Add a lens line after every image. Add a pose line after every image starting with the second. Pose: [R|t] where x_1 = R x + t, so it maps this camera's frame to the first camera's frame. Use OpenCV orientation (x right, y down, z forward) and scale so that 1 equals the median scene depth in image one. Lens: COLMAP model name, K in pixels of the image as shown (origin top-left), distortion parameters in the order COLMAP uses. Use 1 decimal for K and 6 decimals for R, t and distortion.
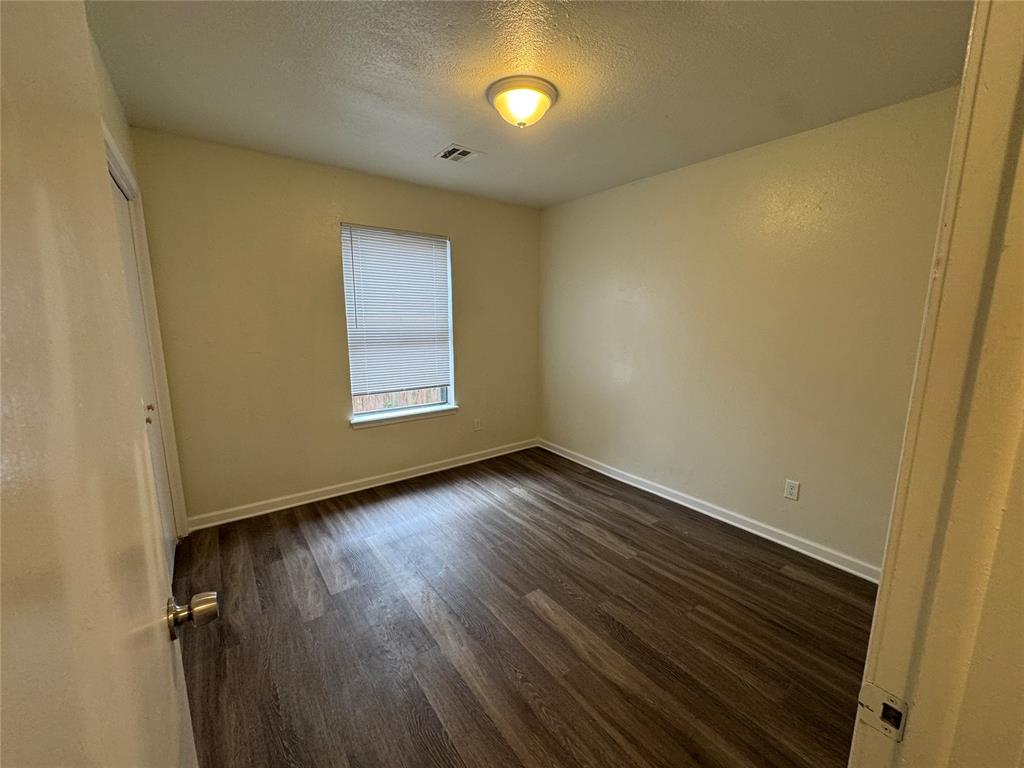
lens RADIAL K [[408.0, 0, 512.9], [0, 408.0, 383.0], [0, 0, 1]] dist [-0.003516, 0.000833]
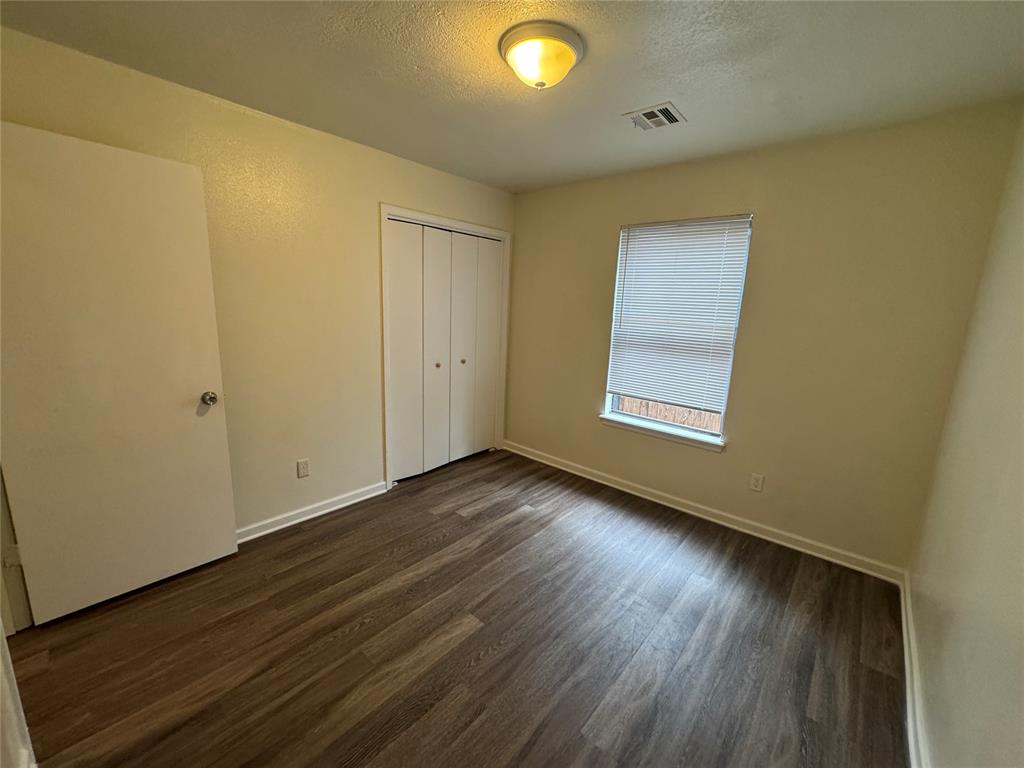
lens RADIAL K [[408.0, 0, 513.6], [0, 408.0, 384.0], [0, 0, 1]] dist [-0.003516, 0.000833]
pose [[0.213117, 0.192437, -0.957888, 0.607150], [-0.200496, 0.968160, 0.149893, -0.106760], [0.956234, 0.160107, 0.244914, 0.561727]]
